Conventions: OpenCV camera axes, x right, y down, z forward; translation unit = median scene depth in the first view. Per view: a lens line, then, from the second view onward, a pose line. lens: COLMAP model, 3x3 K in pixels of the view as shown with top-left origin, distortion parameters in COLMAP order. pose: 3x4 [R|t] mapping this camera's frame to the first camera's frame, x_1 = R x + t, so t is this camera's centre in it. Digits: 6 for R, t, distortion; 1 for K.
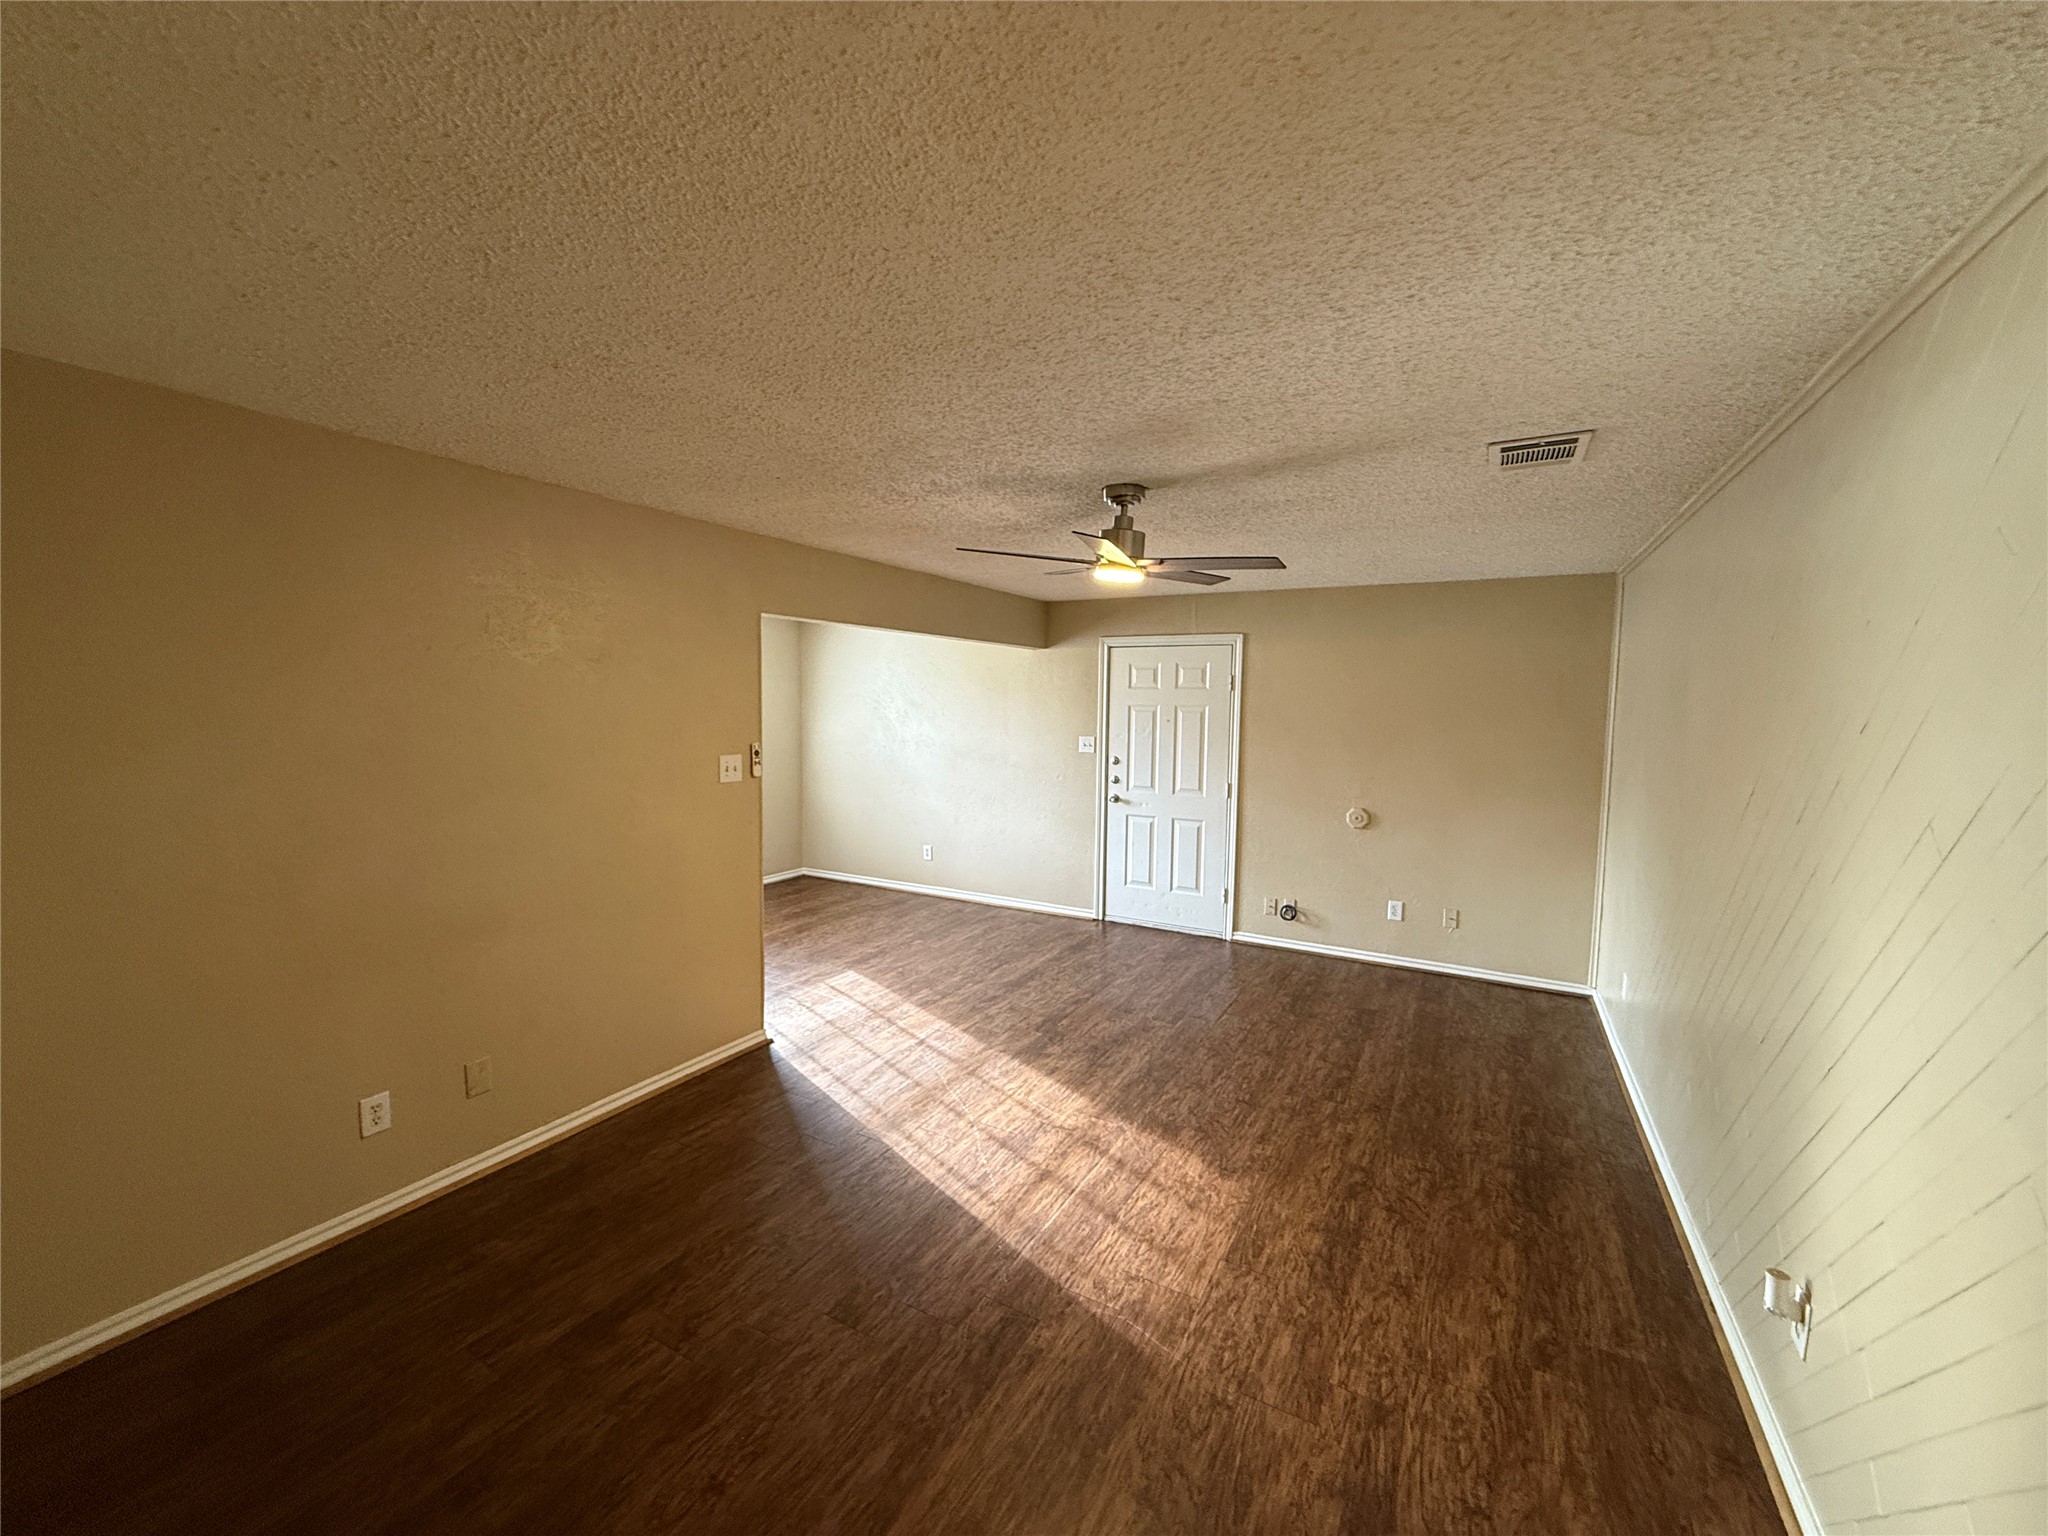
lens RADIAL K [[824.6, 0, 1019.4], [0, 824.6, 766.5], [0, 0, 1]] dist [0.000689, -0.000091]
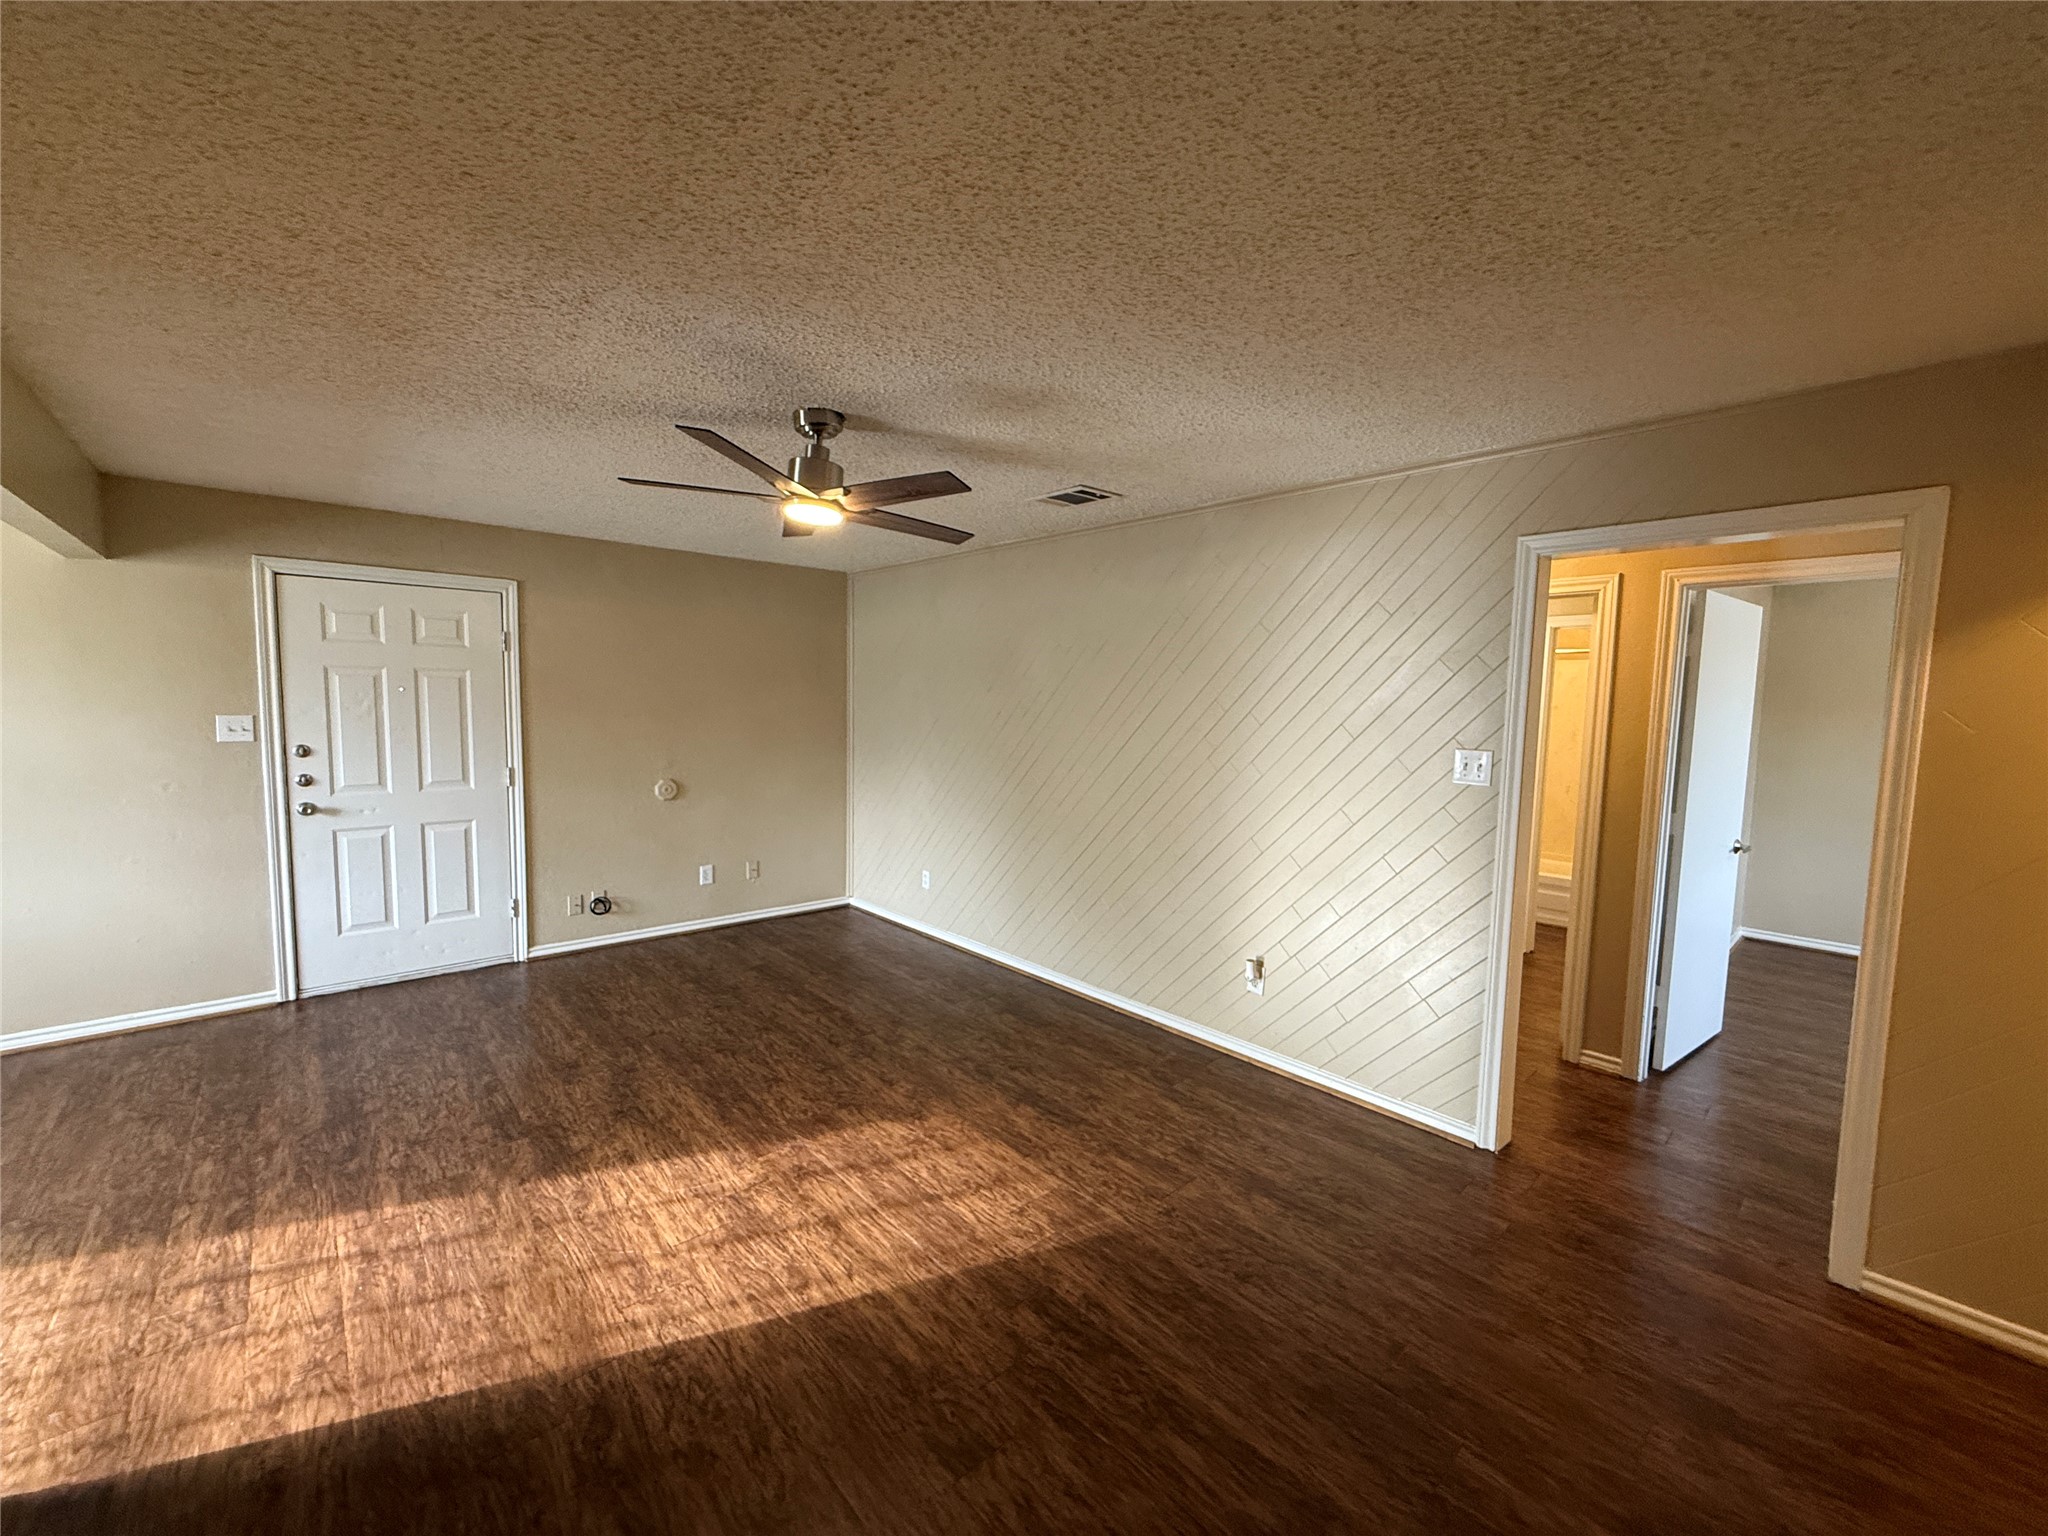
lens RADIAL K [[824.6, 0, 1019.4], [0, 824.6, 766.5], [0, 0, 1]] dist [0.000689, -0.000091]
pose [[0.313861, -0.088019, 0.945380, -0.488996], [0.059255, 0.995569, 0.073019, -0.013710], [-0.947618, 0.033101, 0.317685, 0.392295]]
